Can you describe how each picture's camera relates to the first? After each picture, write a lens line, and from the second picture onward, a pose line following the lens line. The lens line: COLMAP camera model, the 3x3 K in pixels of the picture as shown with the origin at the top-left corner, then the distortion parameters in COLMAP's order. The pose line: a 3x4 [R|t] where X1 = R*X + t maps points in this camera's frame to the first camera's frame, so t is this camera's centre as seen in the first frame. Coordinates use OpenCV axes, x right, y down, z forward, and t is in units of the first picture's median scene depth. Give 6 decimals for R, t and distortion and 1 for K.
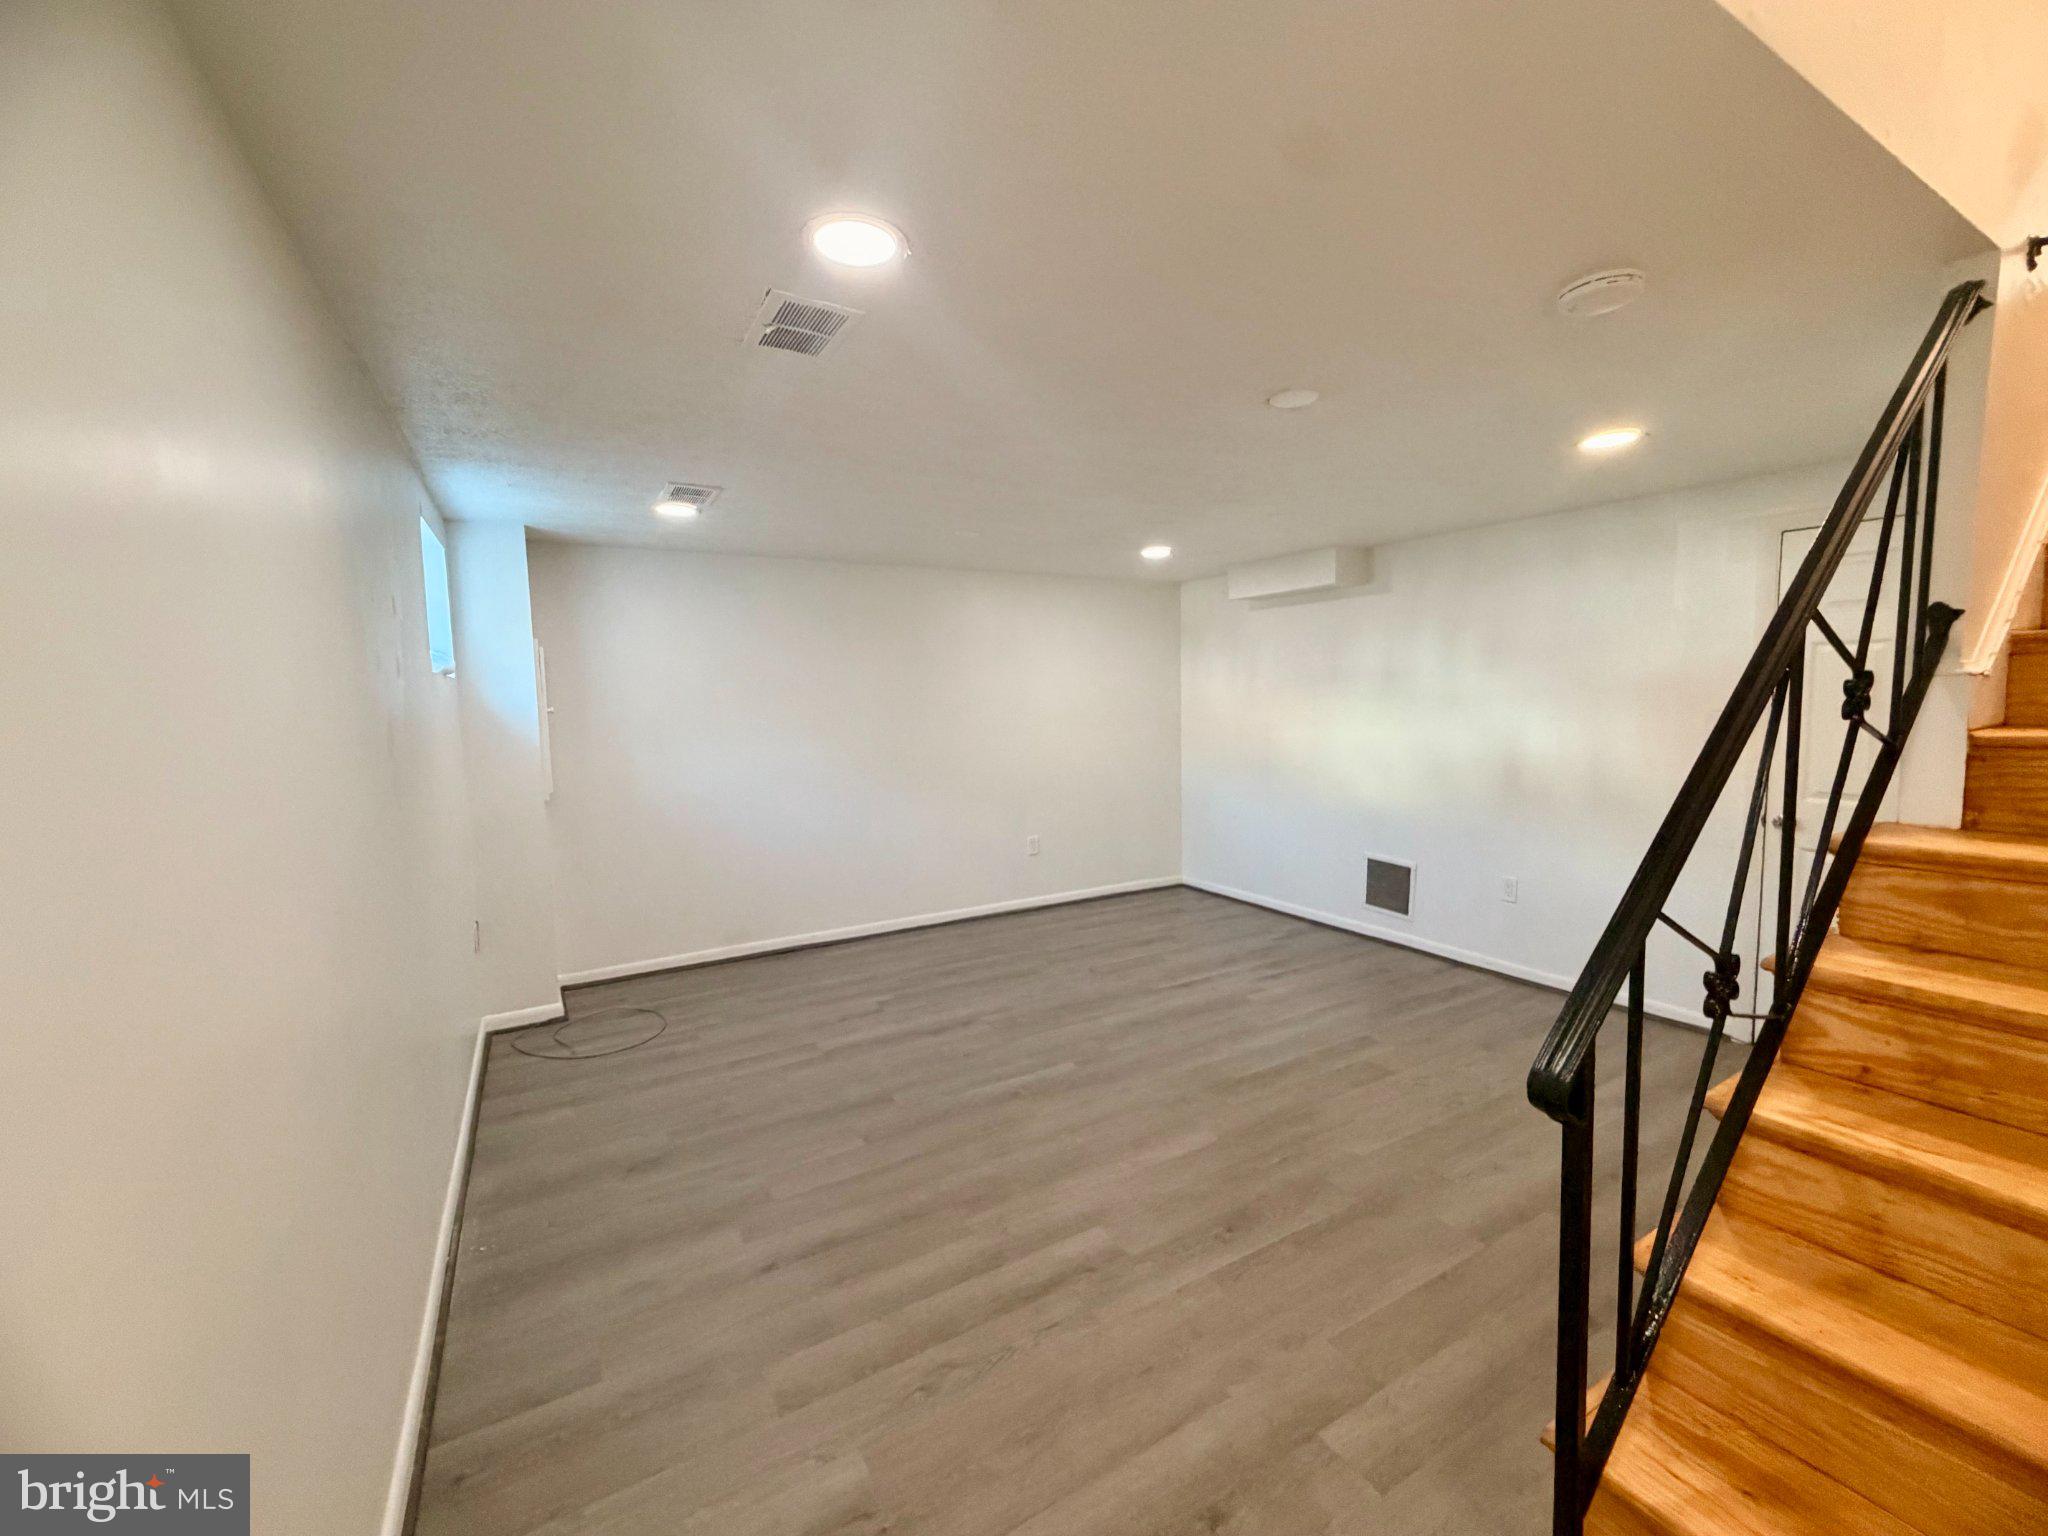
lens RADIAL K [[818.4, 0, 1019.9], [0, 818.4, 765.0], [0, 0, 1]] dist [0.000265, 0.000014]
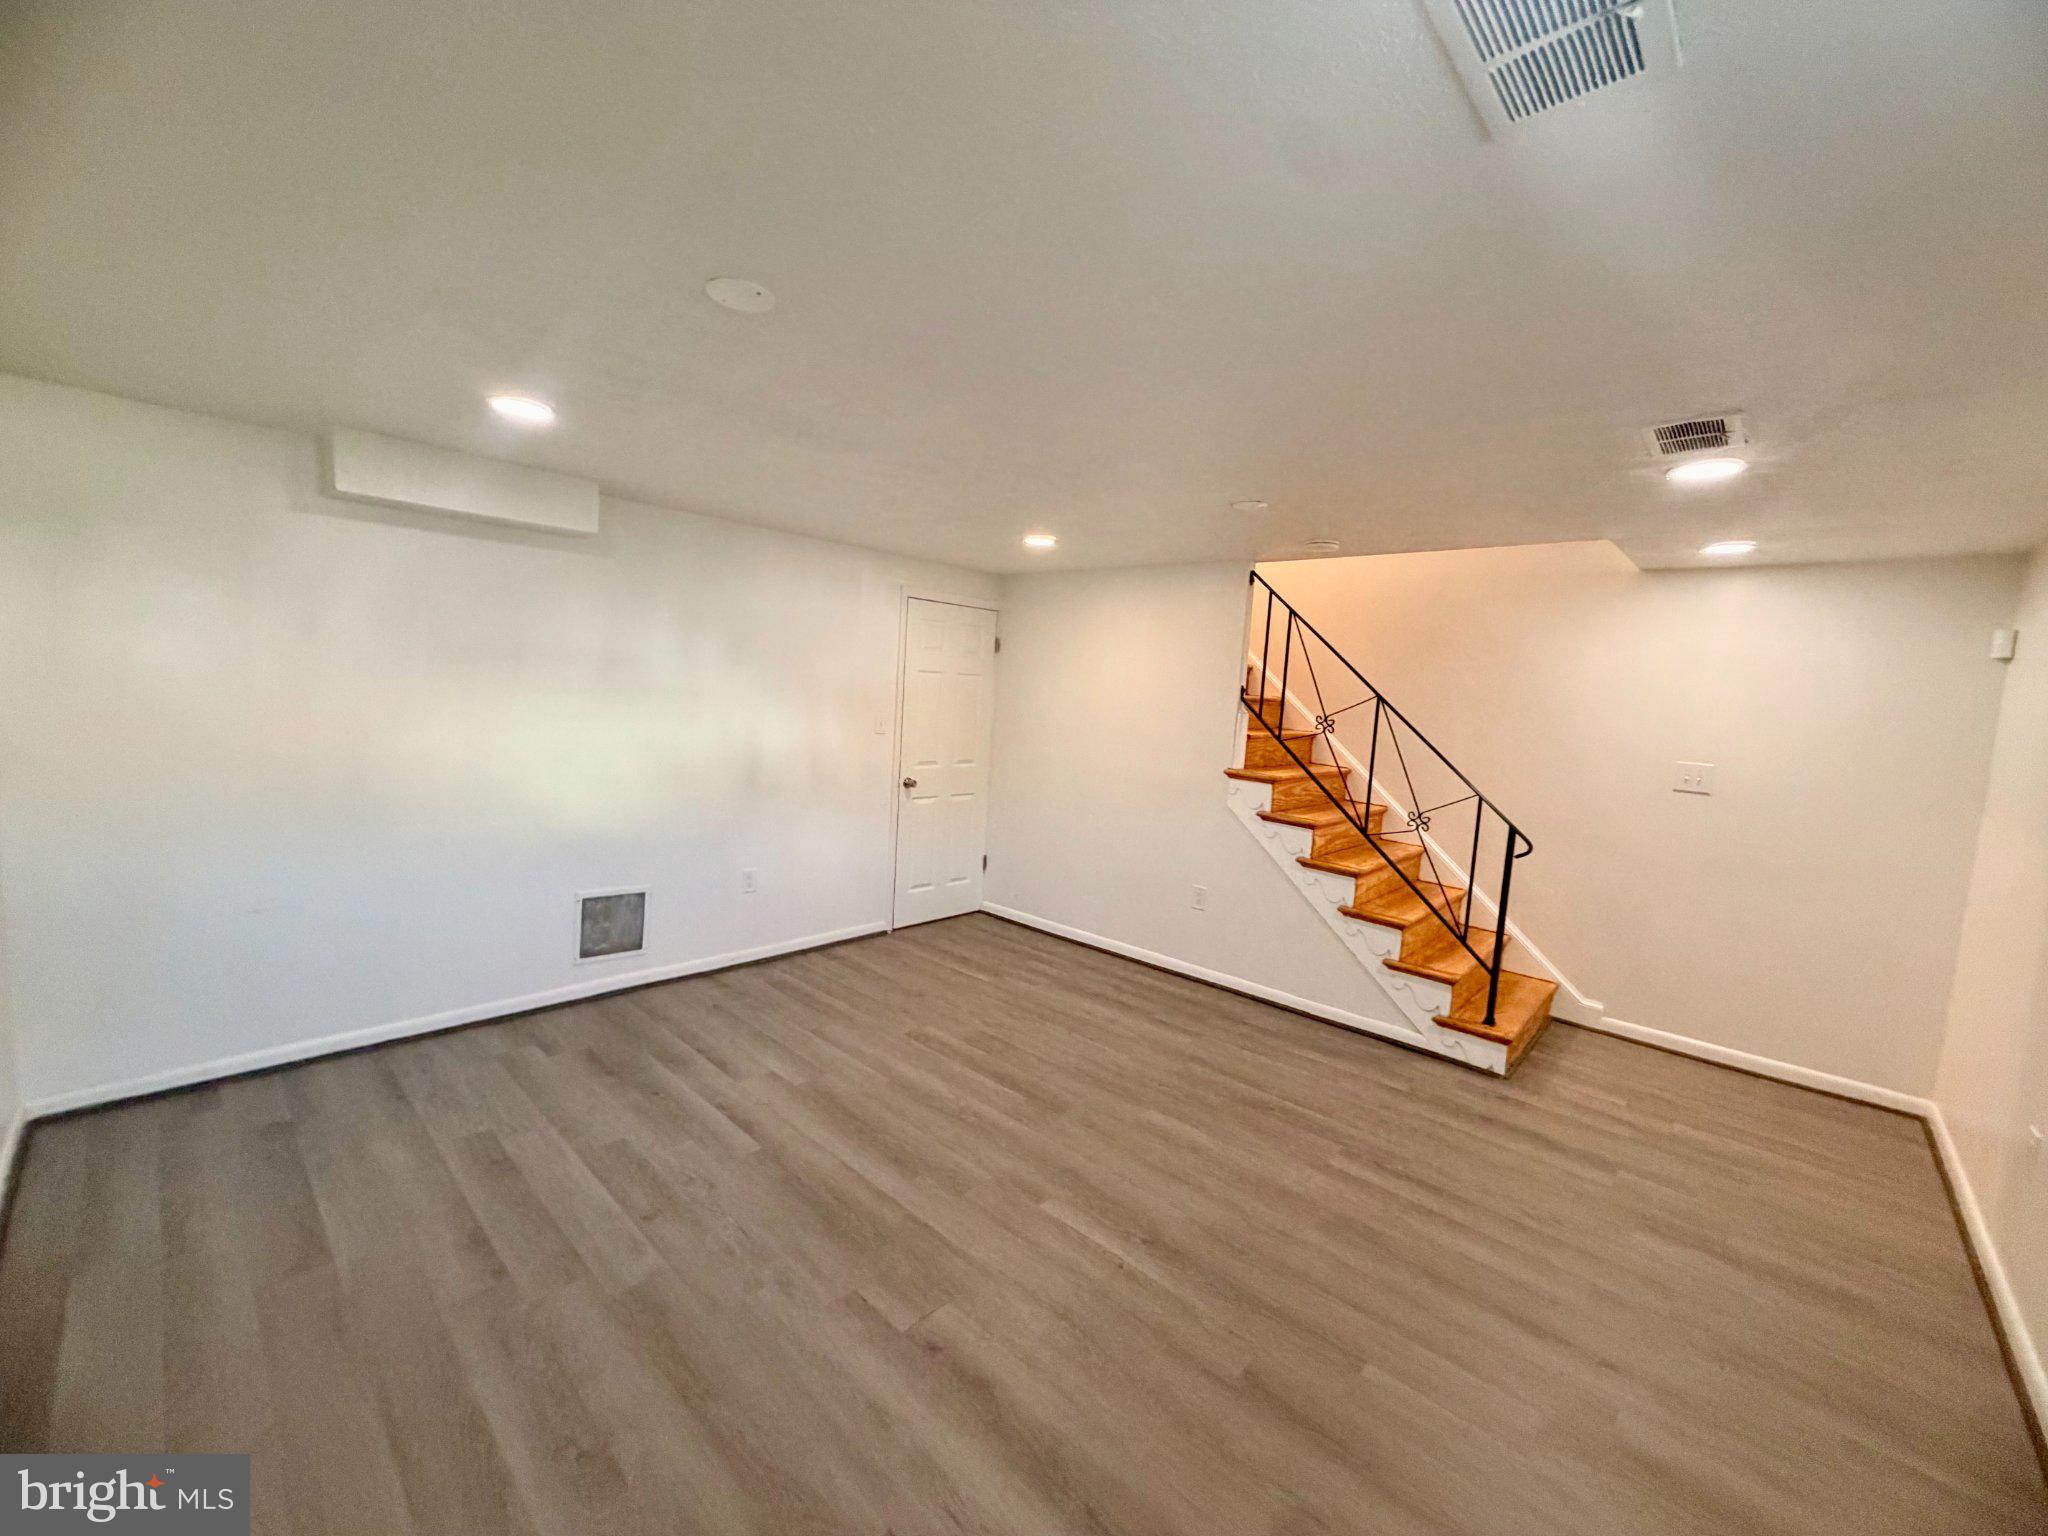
lens RADIAL K [[818.4, 0, 1019.9], [0, 818.4, 765.0], [0, 0, 1]] dist [0.000265, 0.000014]
pose [[-0.290636, -0.084017, 0.953138, -0.503490], [0.028275, 0.994948, 0.096324, -0.088361], [-0.956416, 0.054945, -0.286792, 1.003674]]
